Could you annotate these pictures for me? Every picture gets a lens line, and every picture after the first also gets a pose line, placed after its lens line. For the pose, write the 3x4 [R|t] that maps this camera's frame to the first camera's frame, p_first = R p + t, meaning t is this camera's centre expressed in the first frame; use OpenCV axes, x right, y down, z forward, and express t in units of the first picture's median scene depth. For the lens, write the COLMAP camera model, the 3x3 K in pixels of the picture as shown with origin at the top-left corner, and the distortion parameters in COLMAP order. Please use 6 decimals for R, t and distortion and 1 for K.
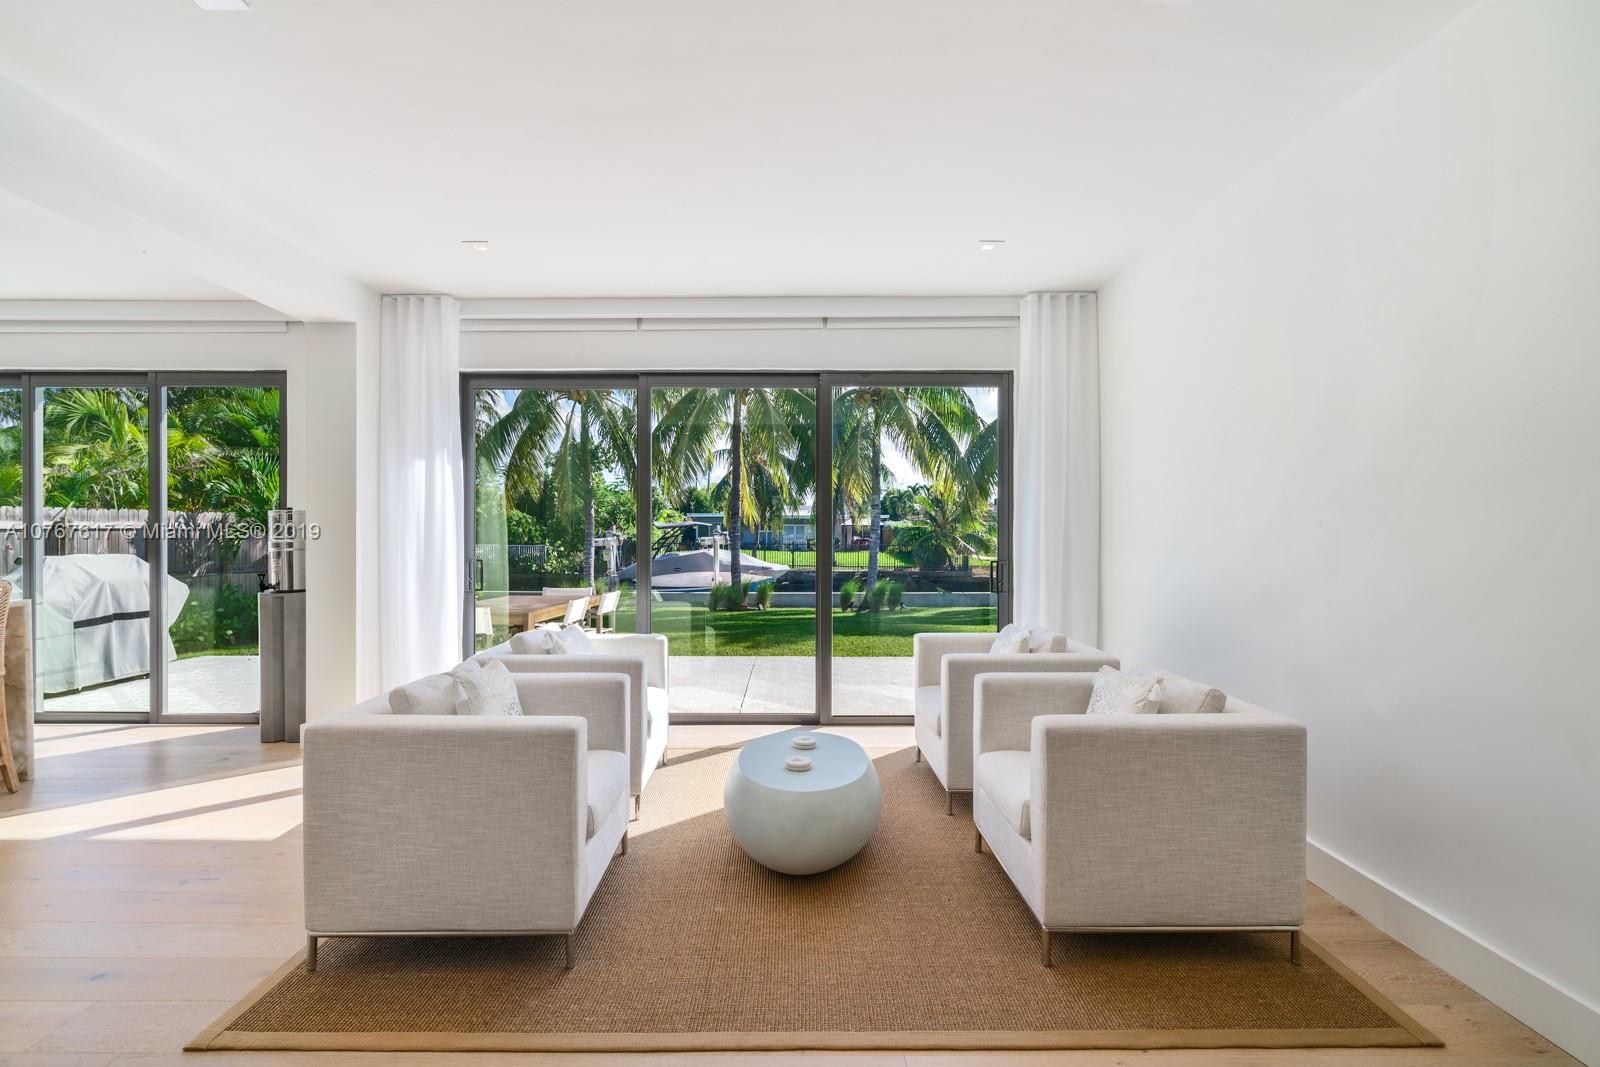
lens RADIAL K [[714.7, 0, 784.2], [0, 714.7, 532.0], [0, 0, 1]] dist [0.000089, -0.000383]
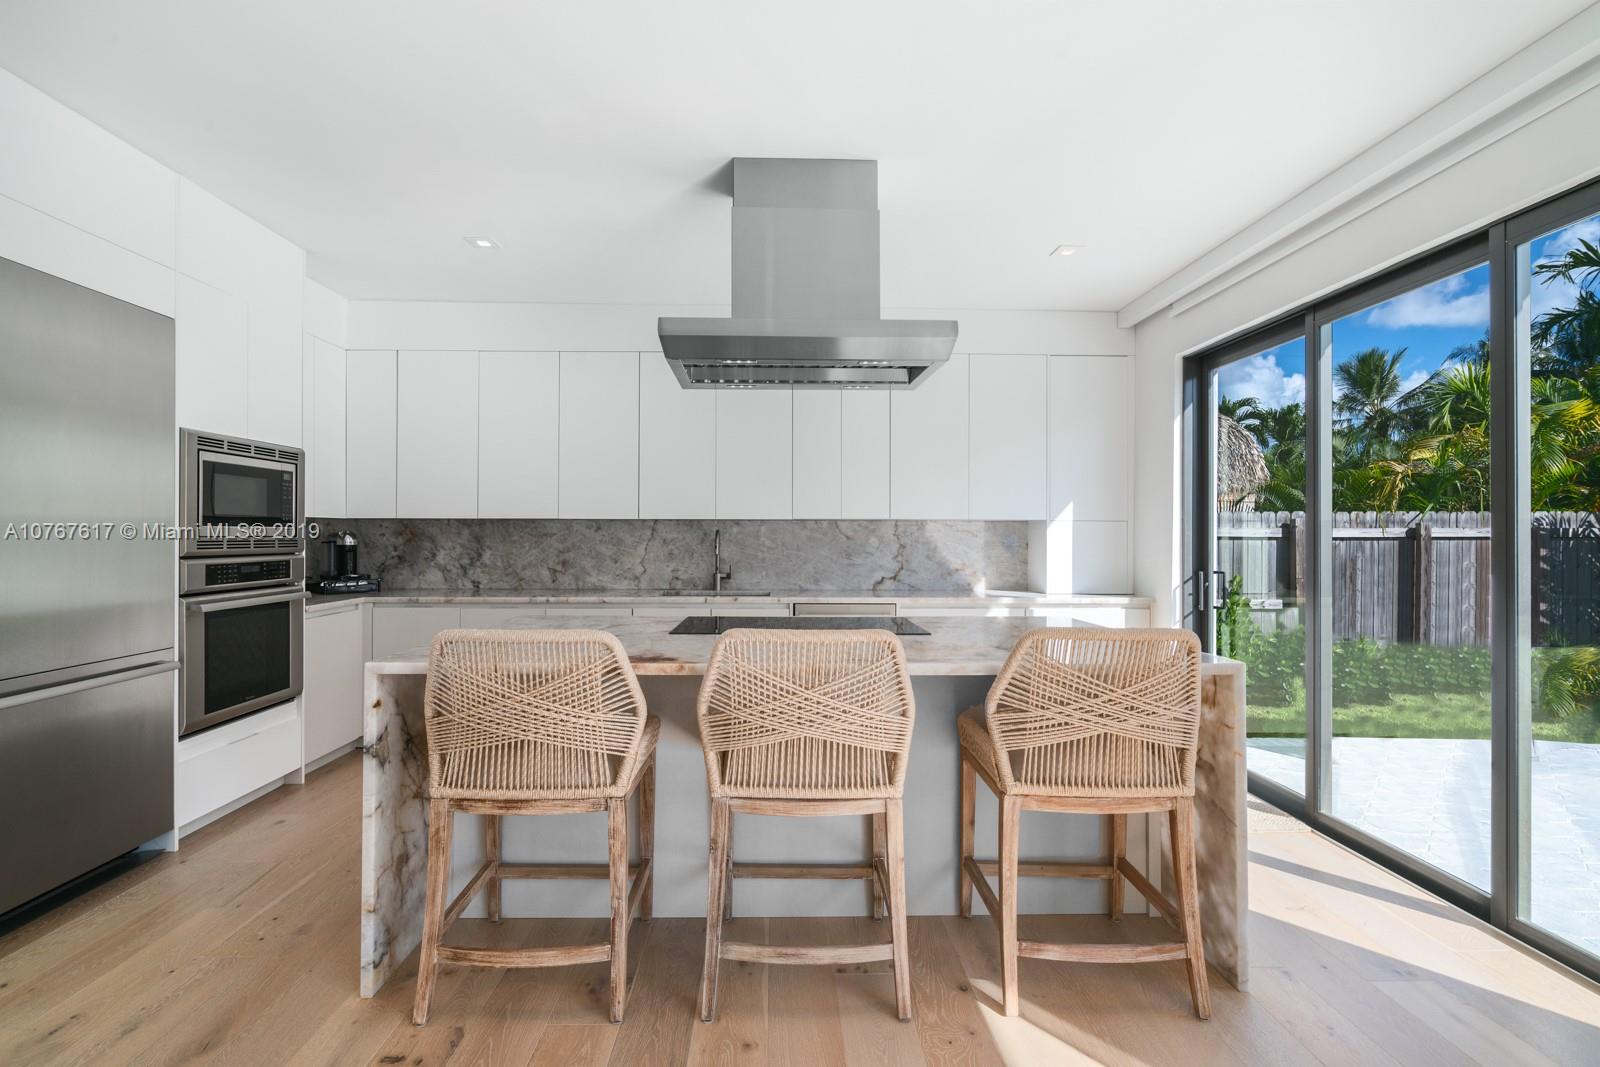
lens RADIAL K [[714.7, 0, 784.2], [0, 714.7, 532.0], [0, 0, 1]] dist [0.000089, -0.000383]
pose [[0.019142, -0.005112, -0.999804, -0.206918], [-0.007309, 0.999959, -0.005253, -0.001068], [0.999790, 0.007408, 0.019104, 0.258210]]
